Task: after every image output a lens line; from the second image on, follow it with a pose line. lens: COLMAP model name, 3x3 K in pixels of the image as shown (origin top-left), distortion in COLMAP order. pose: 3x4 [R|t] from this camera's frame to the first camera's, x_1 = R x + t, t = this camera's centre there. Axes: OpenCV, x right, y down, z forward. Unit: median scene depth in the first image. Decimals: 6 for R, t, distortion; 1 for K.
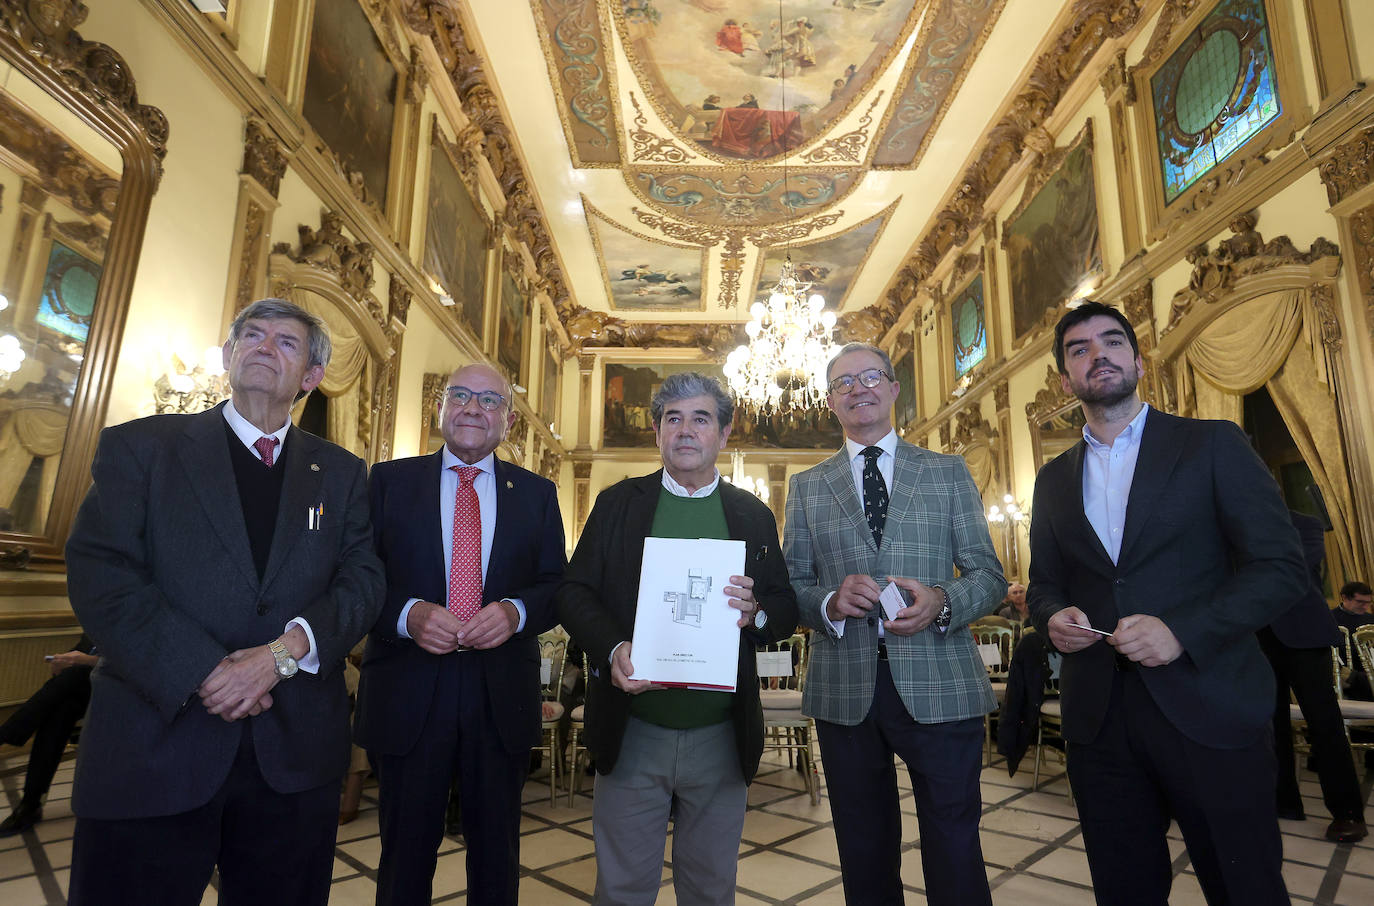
lens RADIAL K [[753.1, 0, 686.0], [0, 753.1, 448.3], [0, 0, 1]] dist [-0.024316, 0.018224]
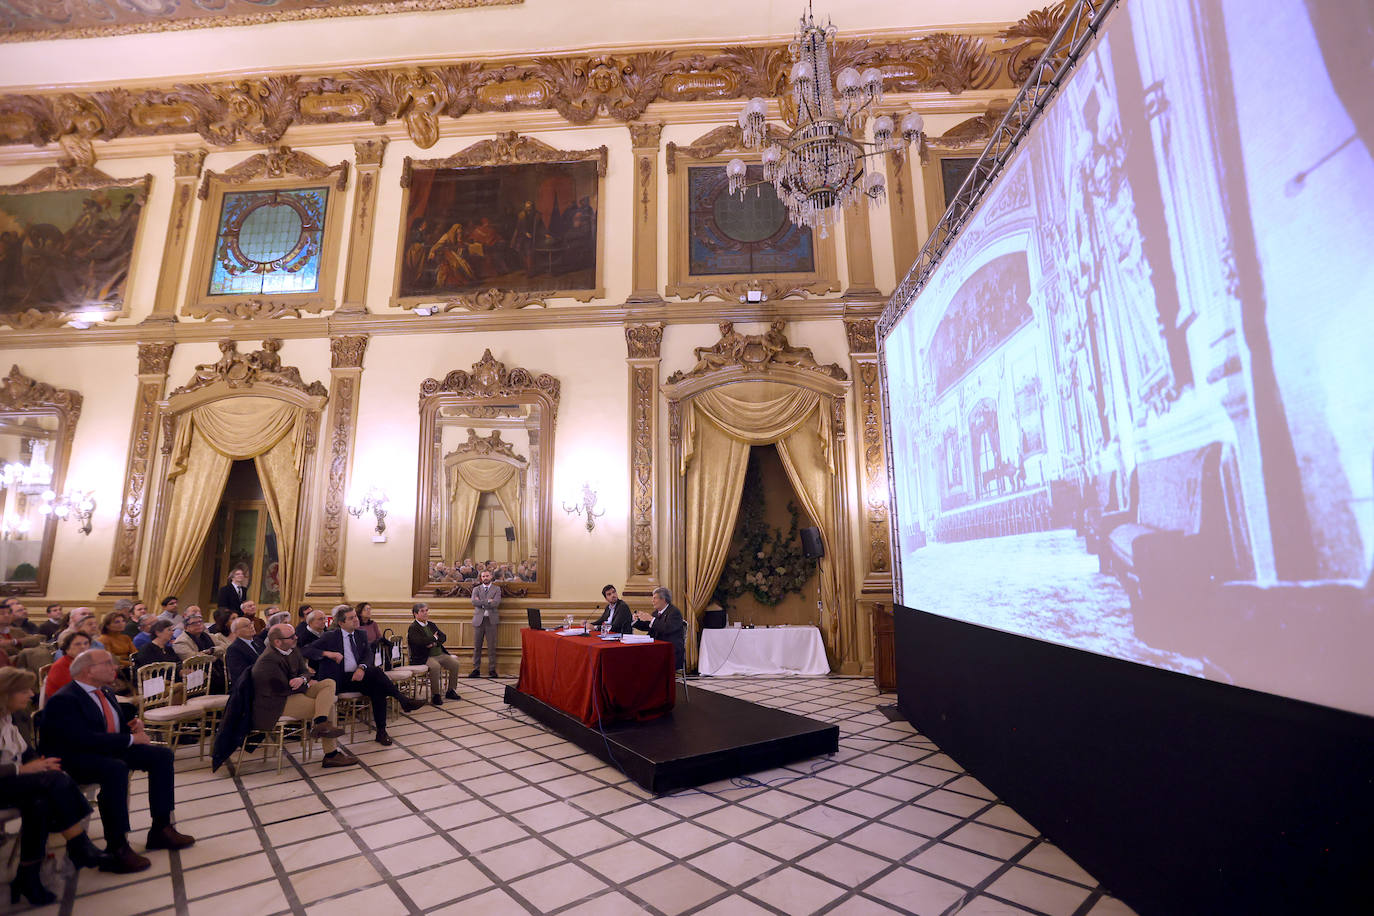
lens RADIAL K [[638.8, 0, 694.9], [0, 638.8, 457.0], [0, 0, 1]] dist [-0.038053, 0.012927]
pose [[0.063695, 0.169348, 0.983496, -0.271951], [-0.193722, 0.968850, -0.154280, -0.047321], [-0.978987, -0.180698, 0.094517, 0.033744]]
